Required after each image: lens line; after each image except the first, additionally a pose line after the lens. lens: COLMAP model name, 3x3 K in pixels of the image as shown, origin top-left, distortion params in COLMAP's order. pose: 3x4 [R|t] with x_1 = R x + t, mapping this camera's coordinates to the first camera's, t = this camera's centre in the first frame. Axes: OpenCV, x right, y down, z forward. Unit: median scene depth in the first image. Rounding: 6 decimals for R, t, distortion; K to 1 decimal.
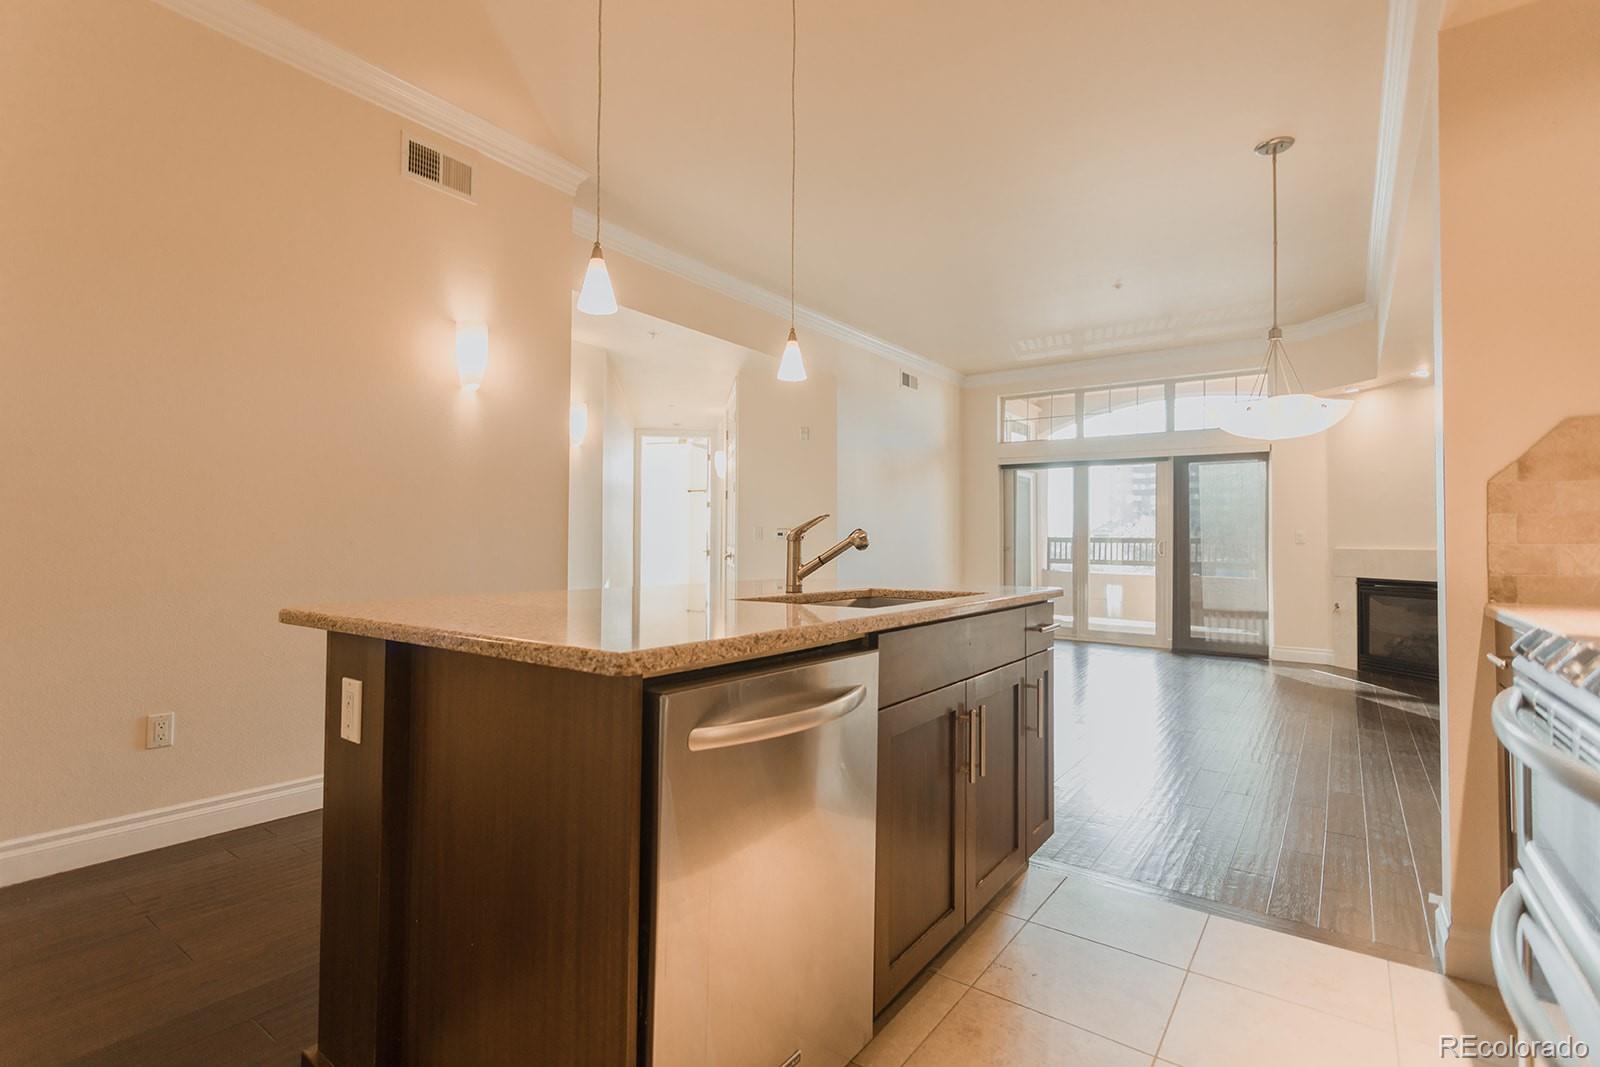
lens RADIAL K [[759.3, 0, 800.0], [0, 759.3, 533.5], [0, 0, 1]] dist [0.001544, 0.000118]
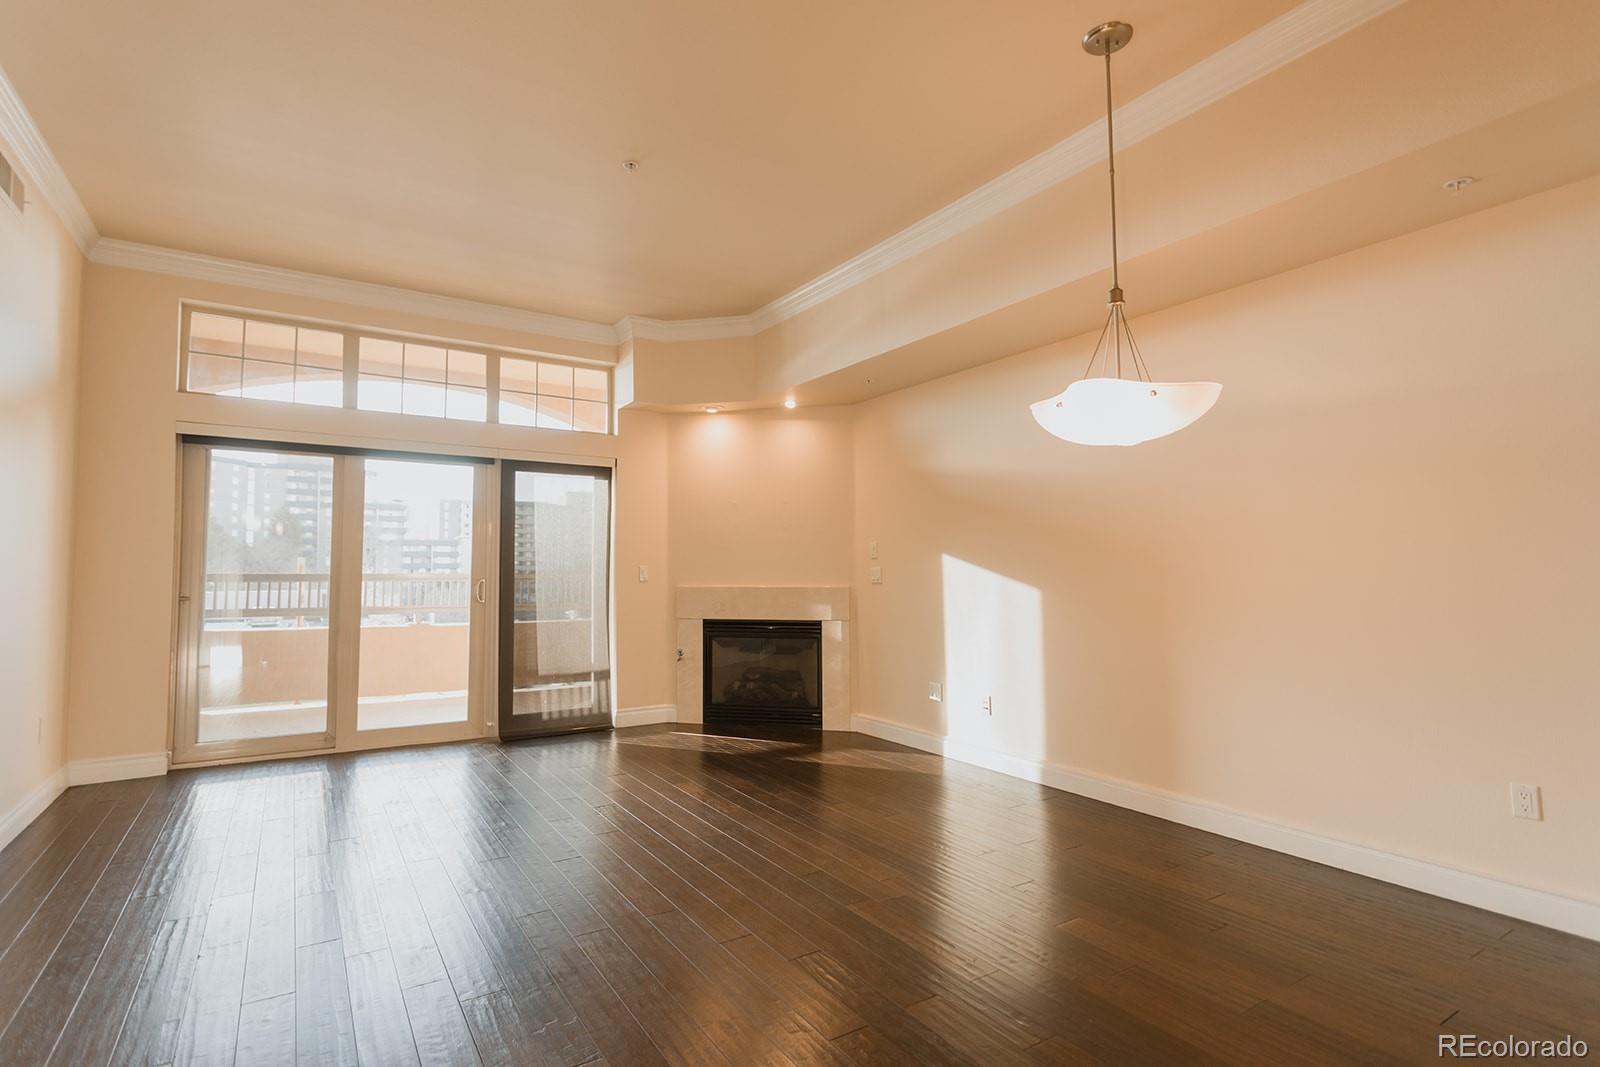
lens RADIAL K [[778.7, 0, 800.0], [0, 778.7, 533.5], [0, 0, 1]] dist [-0.000079, -0.000006]
pose [[0.367387, 0.037465, 0.929313, -0.074402], [-0.003415, 0.999236, -0.038933, -0.006609], [-0.930062, 0.011130, 0.367234, 0.512270]]
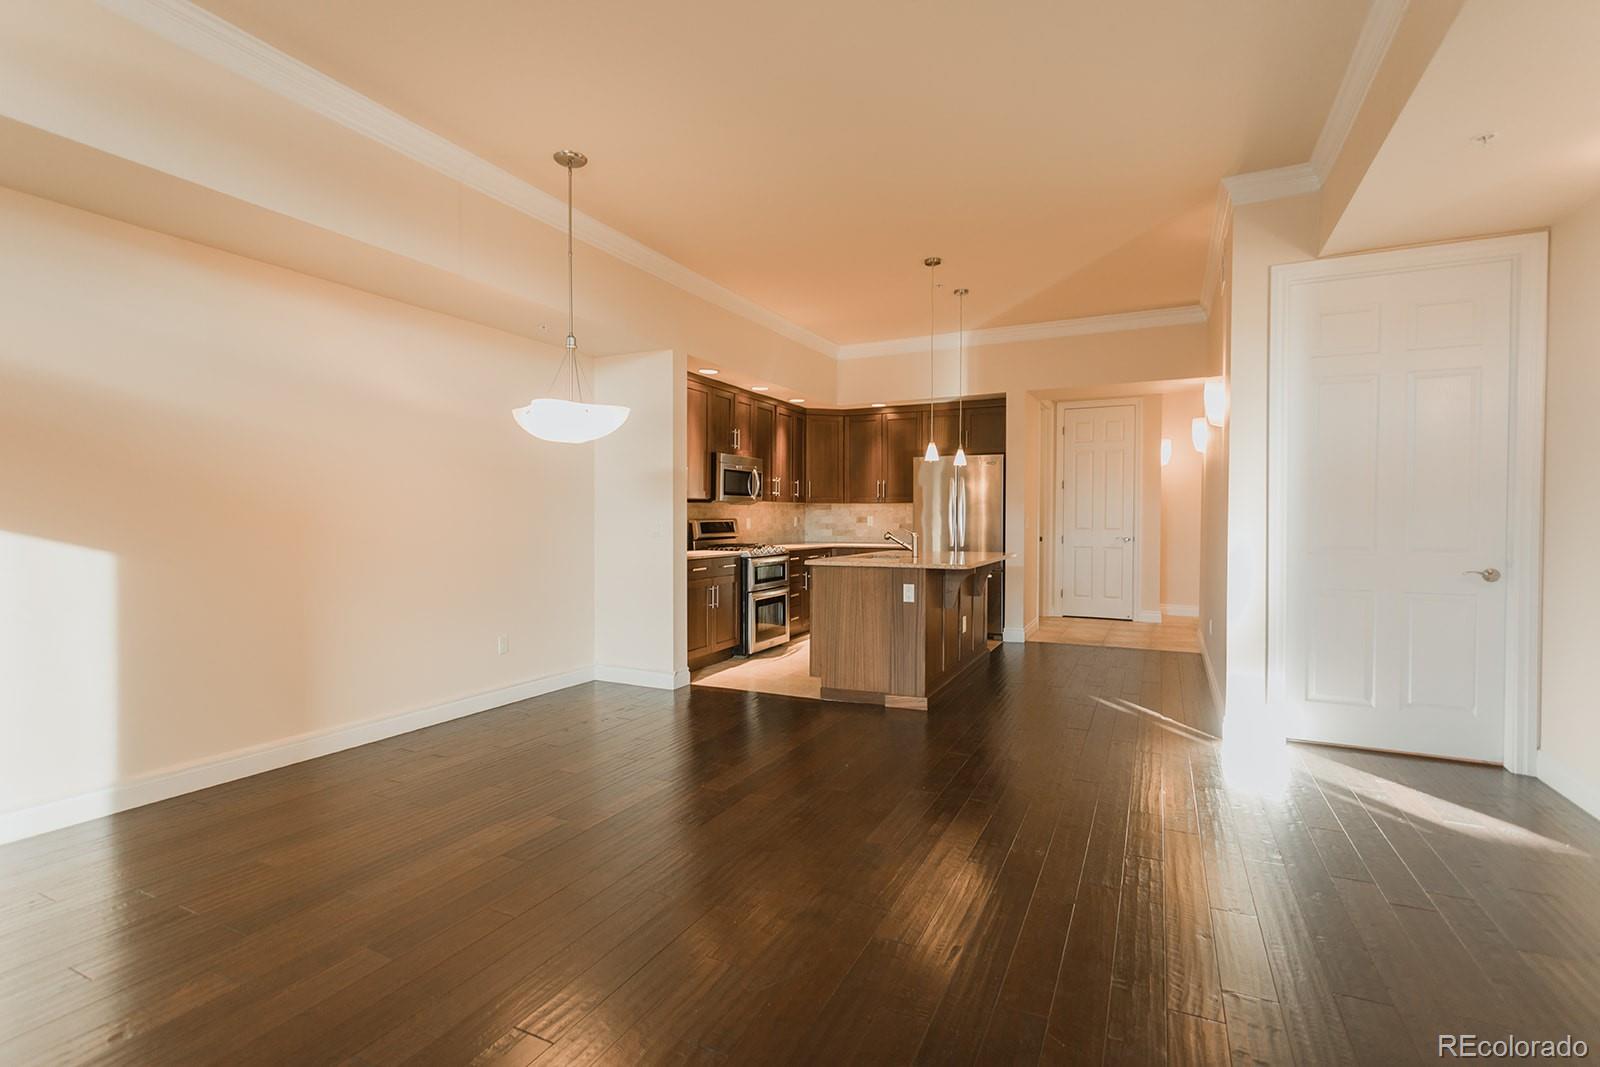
lens RADIAL K [[759.3, 0, 800.0], [0, 759.3, 533.5], [0, 0, 1]] dist [0.001544, 0.000118]
pose [[-0.983280, -0.008977, -0.181876, 0.256888], [-0.009703, 0.999948, 0.003105, -0.004244], [0.181839, 0.004818, -0.983316, 1.067465]]
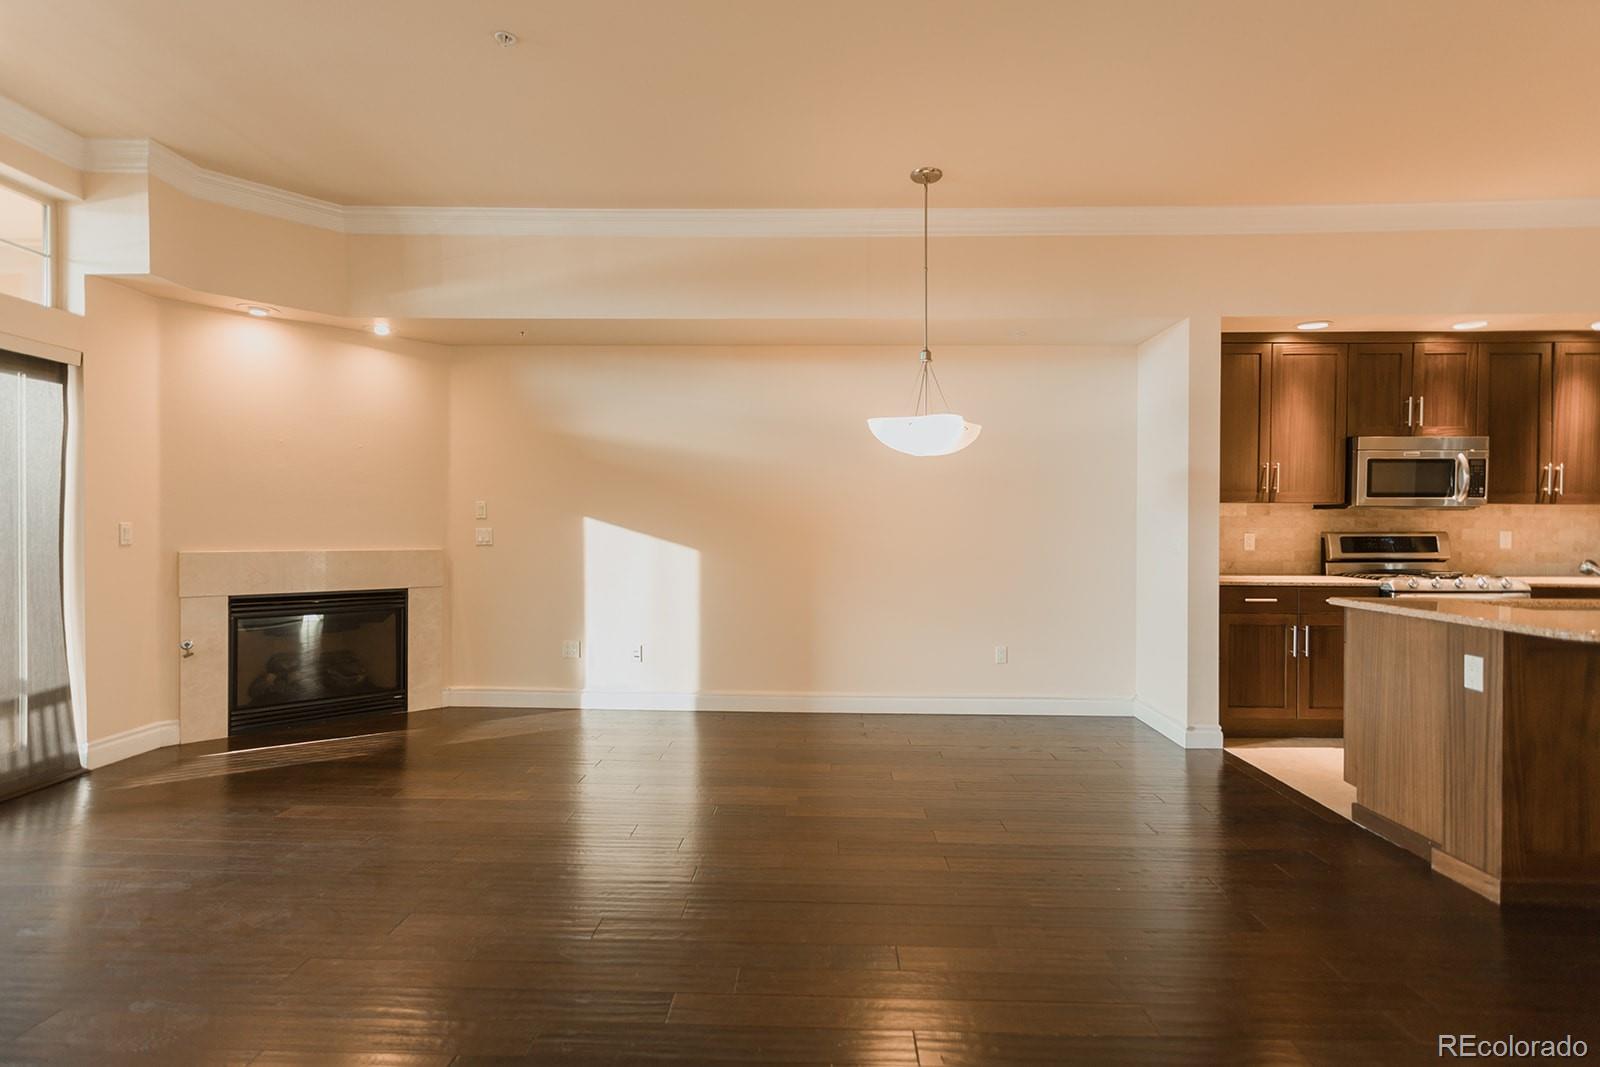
lens RADIAL K [[759.3, 0, 800.0], [0, 759.3, 533.5], [0, 0, 1]] dist [0.001544, 0.000118]
pose [[-0.568523, -0.021847, 0.822377, -0.076931], [-0.023267, 0.999674, 0.010472, -0.012812], [-0.822338, -0.013180, -0.568846, 0.891797]]
